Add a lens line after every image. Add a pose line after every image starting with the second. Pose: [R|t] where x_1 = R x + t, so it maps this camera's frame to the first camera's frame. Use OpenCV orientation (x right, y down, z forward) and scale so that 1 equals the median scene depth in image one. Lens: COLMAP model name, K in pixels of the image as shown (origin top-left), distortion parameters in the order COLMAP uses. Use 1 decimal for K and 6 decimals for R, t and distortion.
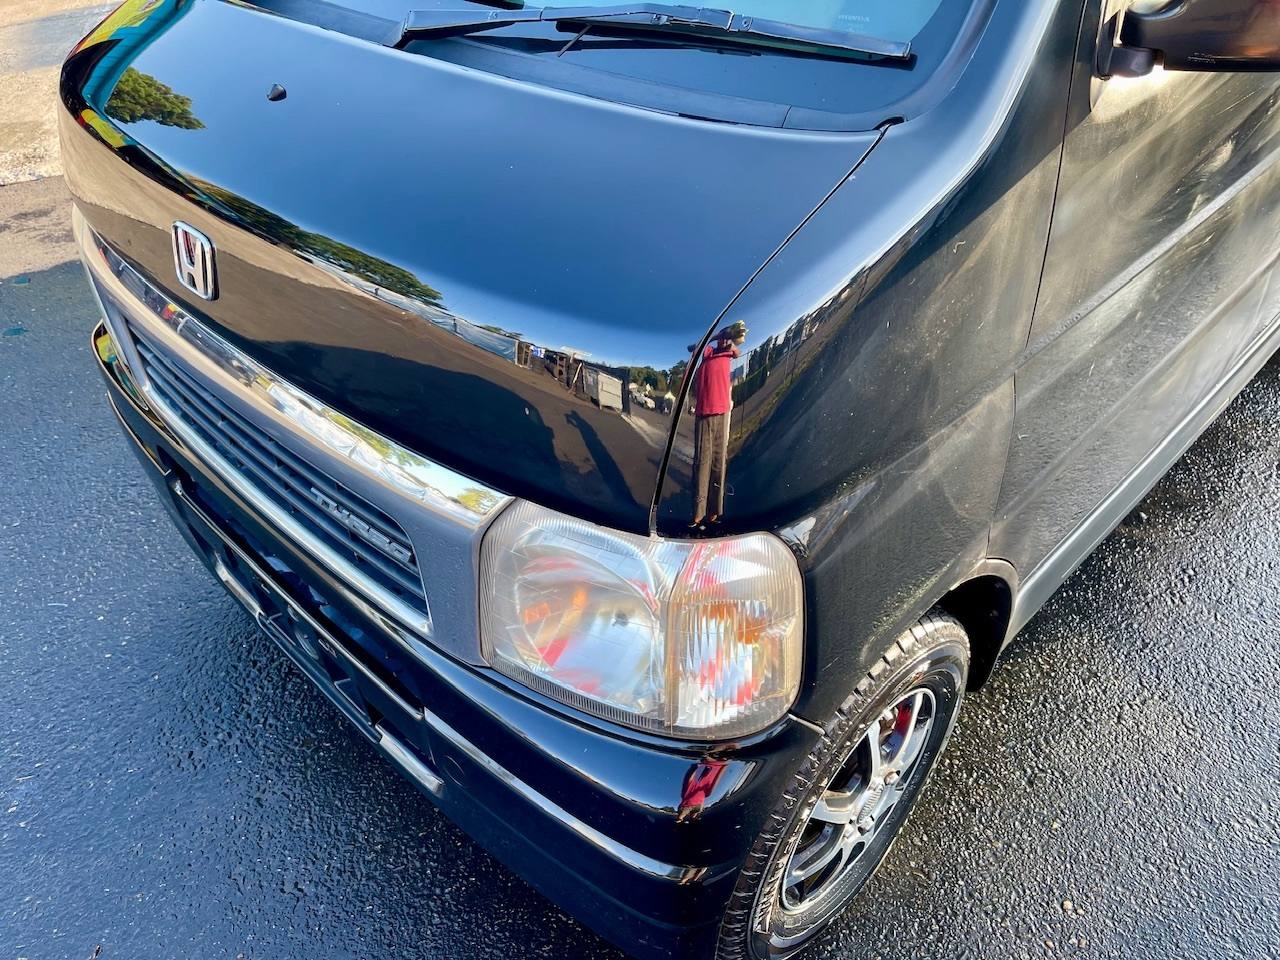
lens RADIAL K [[932.3, 0, 644.7], [0, 932.3, 456.4], [0, 0, 1]] dist [0.088940, -0.120706]
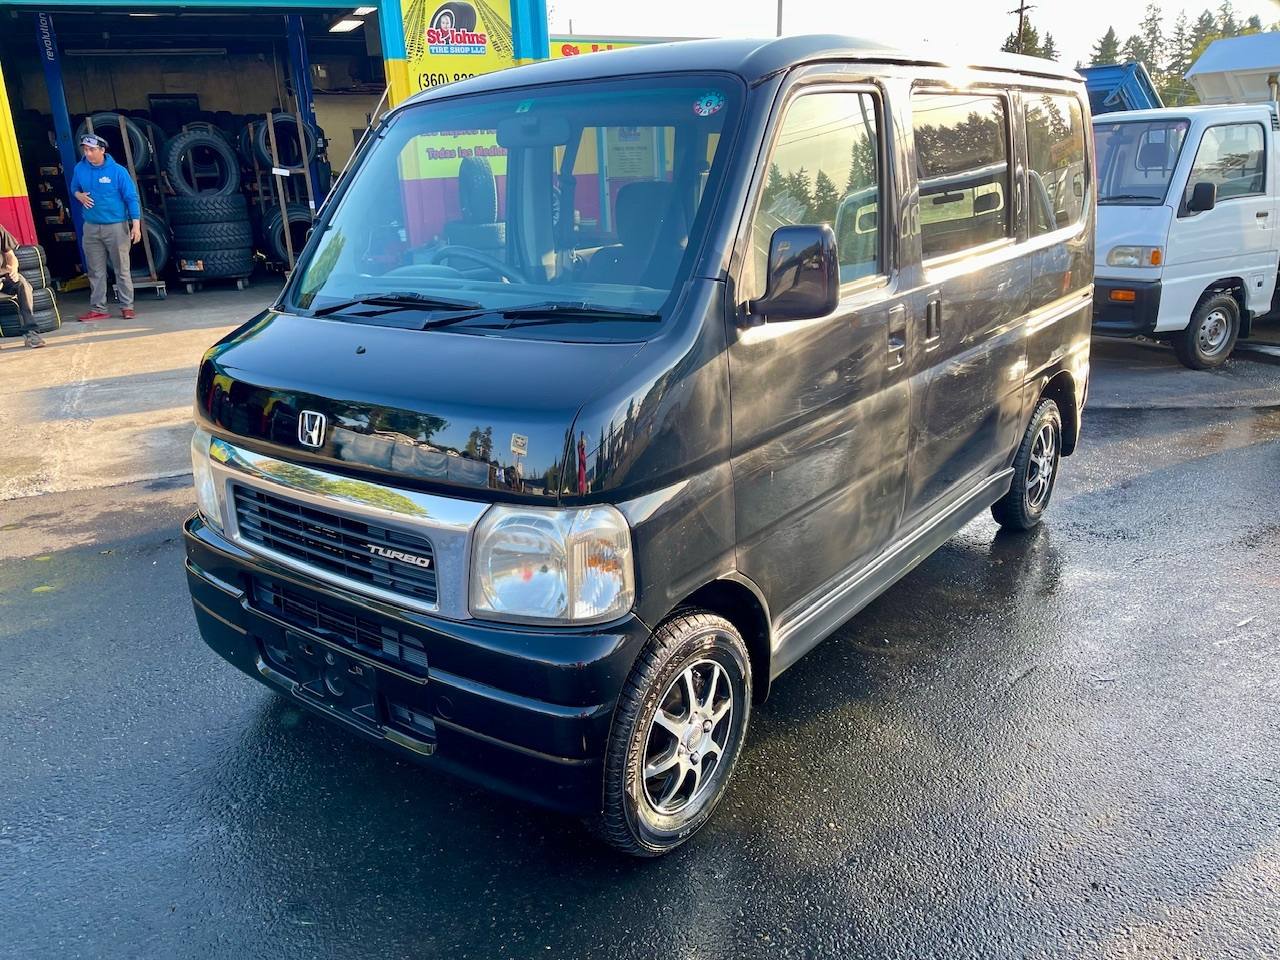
lens RADIAL K [[1000.1, 0, 643.6], [0, 1000.1, 488.7], [0, 0, 1]] dist [0.041671, -0.077092]
pose [[0.992559, -0.027640, 0.118584, -0.053926], [0.068755, 0.931001, -0.358483, 0.684044], [-0.100494, 0.363969, 0.925974, -0.909784]]
